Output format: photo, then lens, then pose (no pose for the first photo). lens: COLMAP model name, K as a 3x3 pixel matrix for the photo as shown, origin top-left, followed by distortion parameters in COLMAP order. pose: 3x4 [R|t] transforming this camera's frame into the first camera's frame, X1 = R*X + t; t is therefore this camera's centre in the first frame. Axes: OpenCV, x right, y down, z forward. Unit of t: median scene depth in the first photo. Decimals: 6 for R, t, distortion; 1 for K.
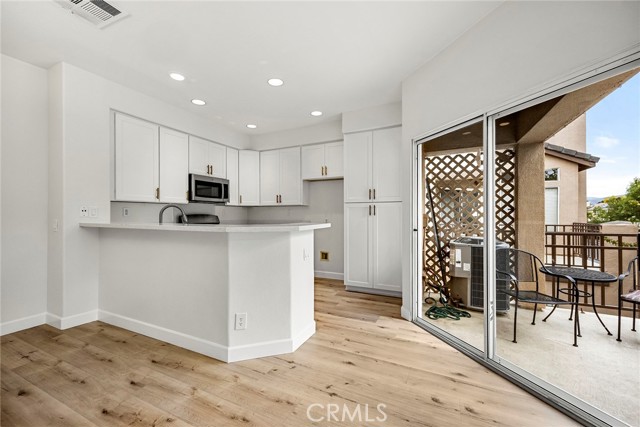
lens RADIAL K [[263.4, 0, 317.6], [0, 263.4, 214.9], [0, 0, 1]] dist [0.010130, -0.000744]
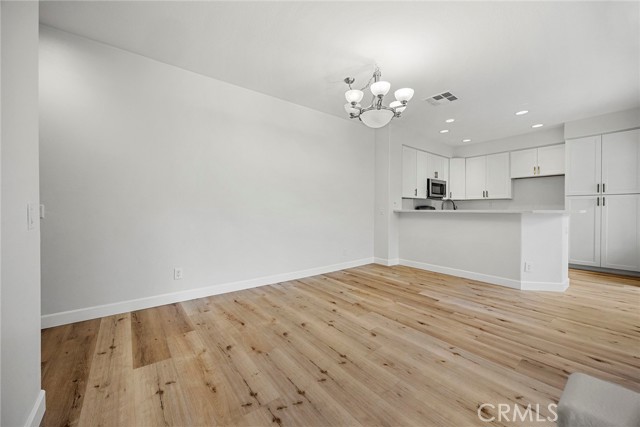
lens RADIAL K [[247.8, 0, 318.6], [0, 247.8, 210.5], [0, 0, 1]] dist [0.000327, 0.000368]
pose [[0.901487, 0.004065, -0.432787, -0.471890], [-0.003956, 0.999992, 0.001151, 0.027700], [0.432788, 0.000674, 0.901495, -0.577156]]
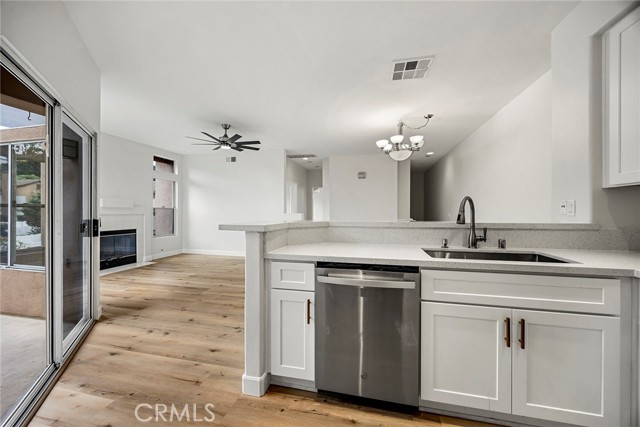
lens RADIAL K [[247.8, 0, 317.1], [0, 247.8, 210.5], [0, 0, 1]] dist [0.000327, 0.000368]
pose [[-0.977861, -0.001918, -0.209247, -0.043881], [-0.001788, 0.999998, -0.000809, -0.001063], [0.209248, -0.000417, -0.977863, 1.185438]]
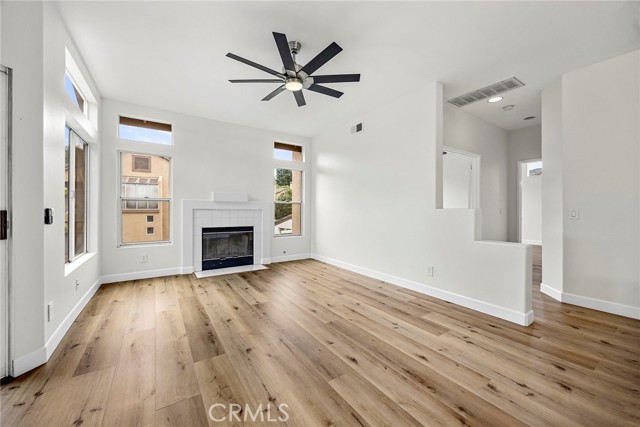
lens RADIAL K [[247.8, 0, 319.0], [0, 247.8, 209.7], [0, 0, 1]] dist [0.000327, 0.000368]
pose [[-0.863118, -0.001232, 0.505001, -0.259531], [-0.001279, 0.999999, 0.000252, 0.022429], [-0.505001, -0.000429, -0.863119, 0.439200]]
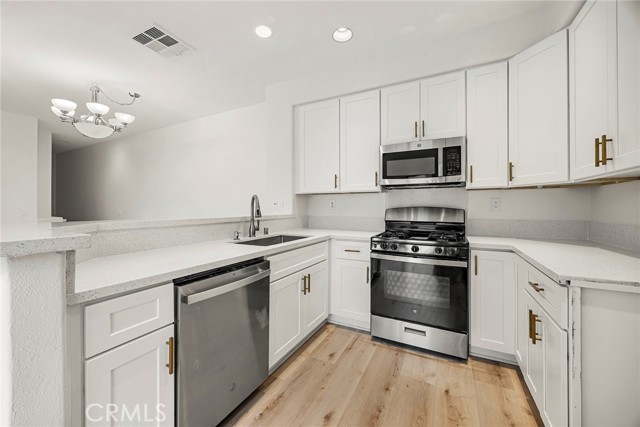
lens RADIAL K [[247.8, 0, 320.5], [0, 247.8, 207.1], [0, 0, 1]] dist [0.000327, 0.000368]
pose [[-0.045091, -0.000015, -0.998983, 0.158980], [-0.007858, 0.999969, 0.000340, -0.001812], [0.998952, 0.007866, -0.045090, 0.954144]]
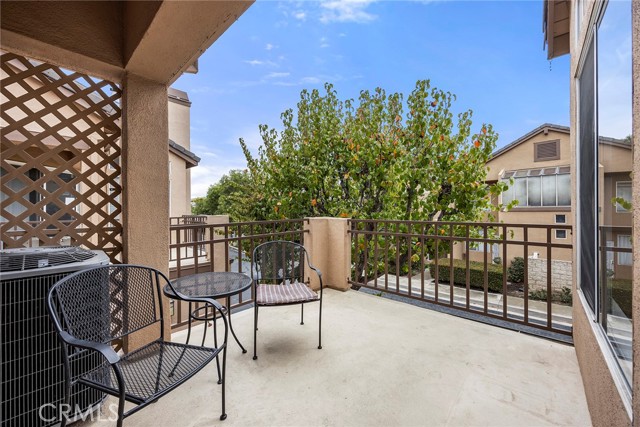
lens RADIAL K [[247.8, 0, 317.9], [0, 247.8, 207.1], [0, 0, 1]] dist [0.000327, 0.000368]
pose [[0.276951, 0.006345, 0.960863, 0.345317], [0.012017, 0.999877, -0.010066, 0.026780], [-0.960809, 0.014335, 0.276841, 0.443413]]
